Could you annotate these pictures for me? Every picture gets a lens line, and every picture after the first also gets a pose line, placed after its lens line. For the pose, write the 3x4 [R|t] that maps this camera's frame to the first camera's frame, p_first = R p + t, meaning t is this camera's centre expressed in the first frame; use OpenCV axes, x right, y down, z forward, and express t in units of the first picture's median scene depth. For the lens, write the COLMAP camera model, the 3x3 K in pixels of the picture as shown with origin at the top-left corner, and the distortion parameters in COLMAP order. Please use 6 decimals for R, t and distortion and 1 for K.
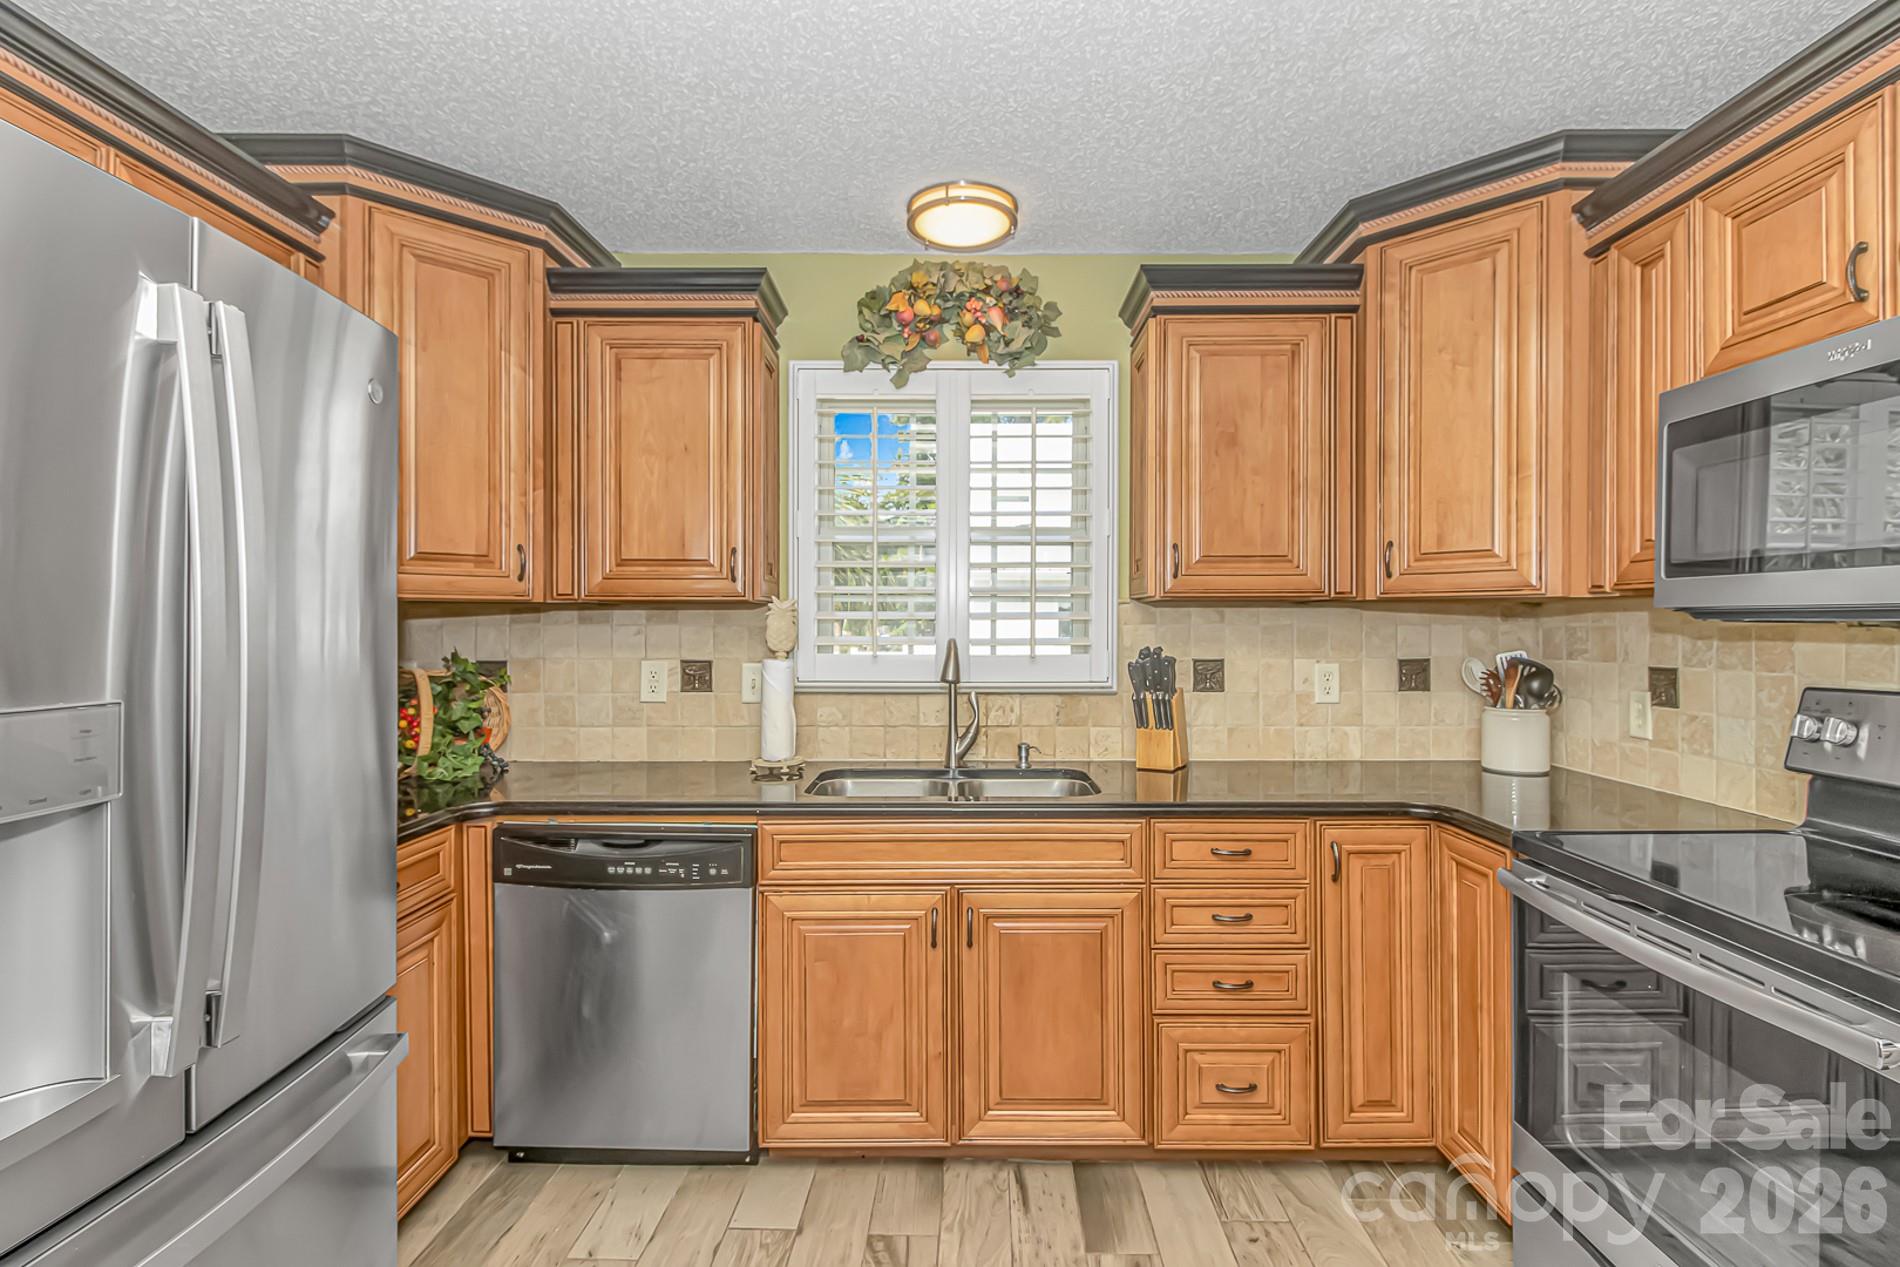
lens RADIAL K [[915.1, 0, 950.0], [0, 915.1, 633.5], [0, 0, 1]] dist [-0.002001, -0.001165]
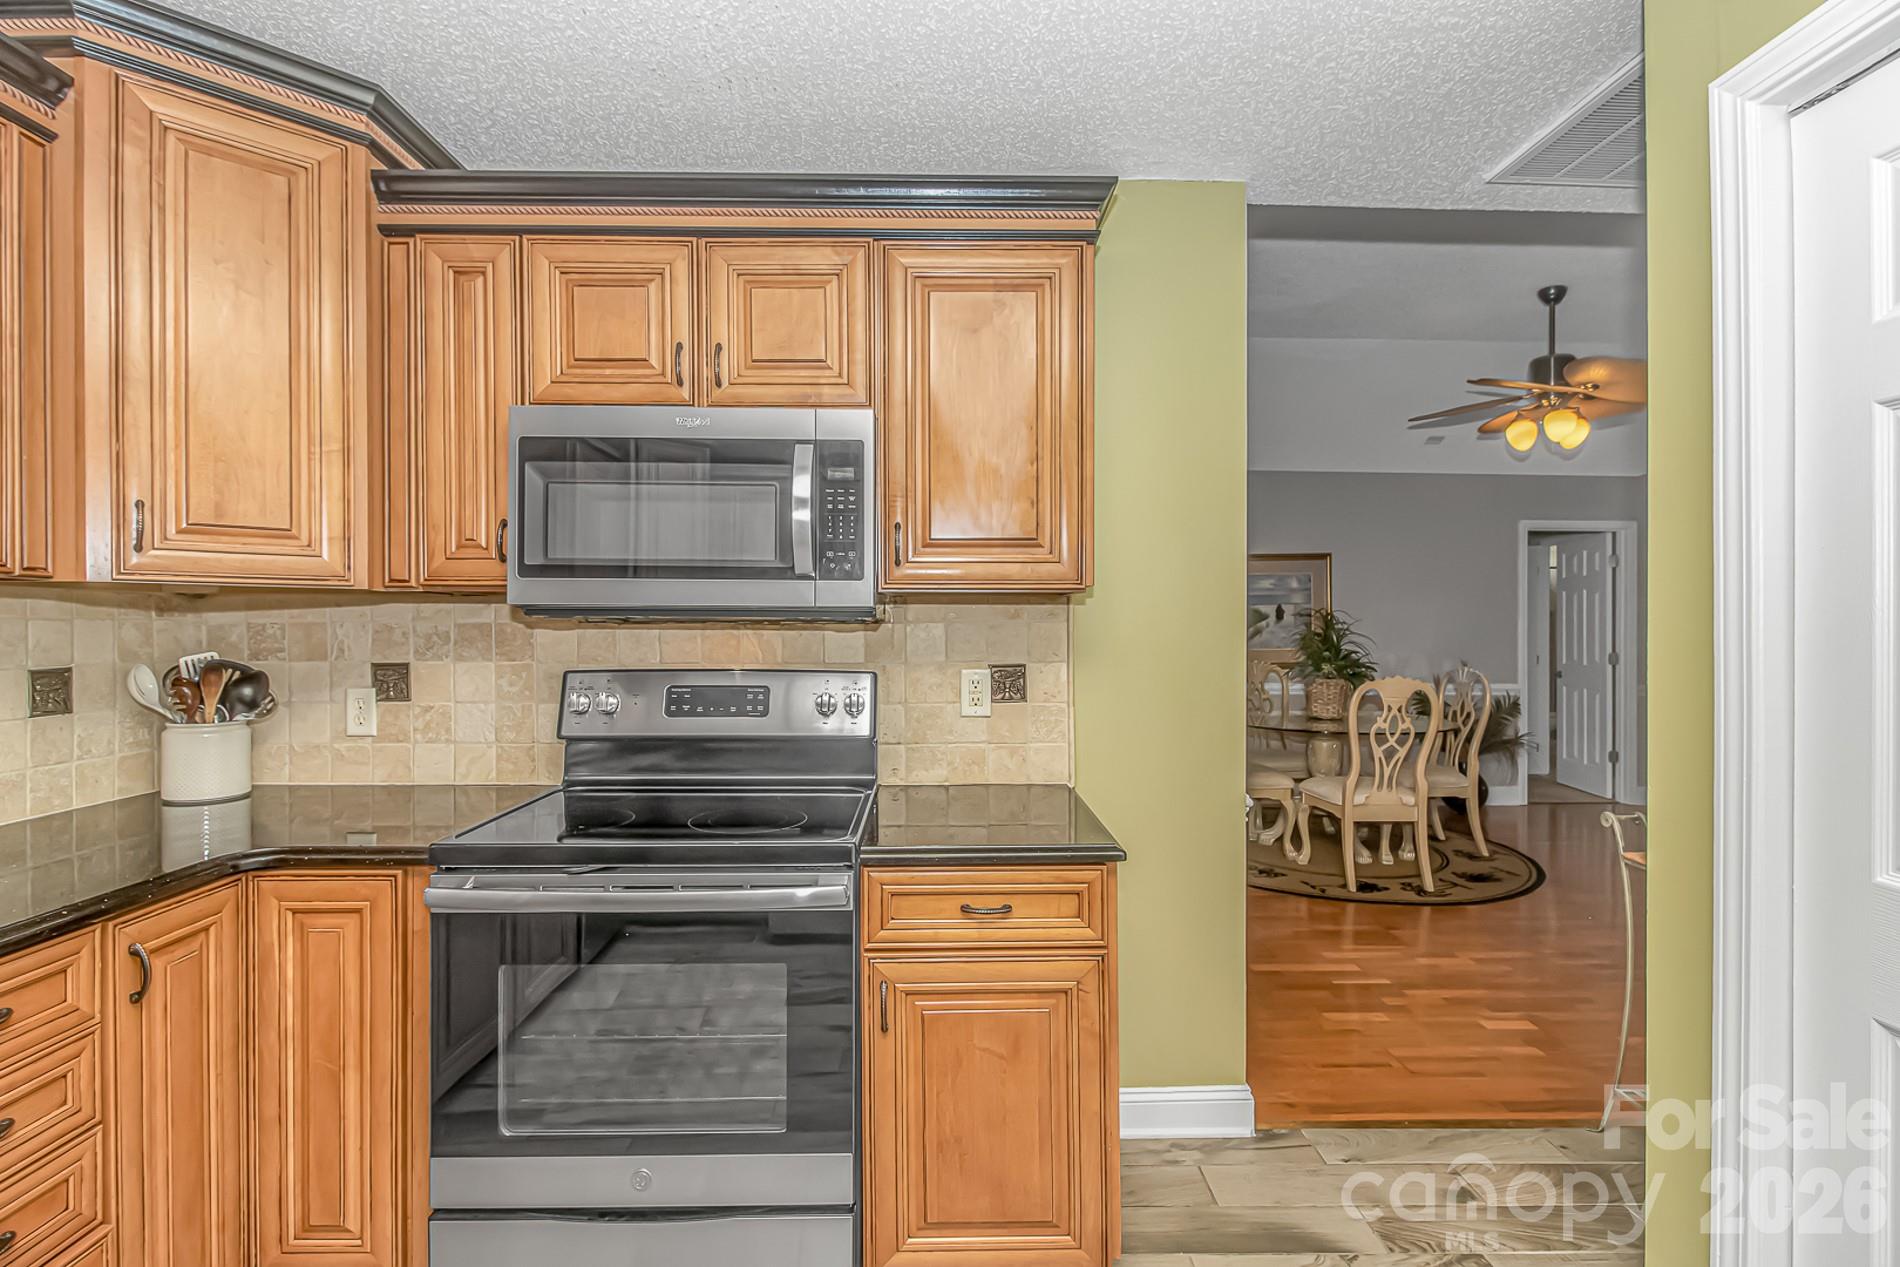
lens RADIAL K [[898.7, 0, 949.9], [0, 898.7, 641.5], [0, 0, 1]] dist [0.000847, 0.000706]
pose [[-0.033402, -0.018451, 0.999272, -0.237651], [0.008927, 0.999784, 0.018759, 0.000204], [-0.999402, 0.009547, -0.033230, 0.403689]]
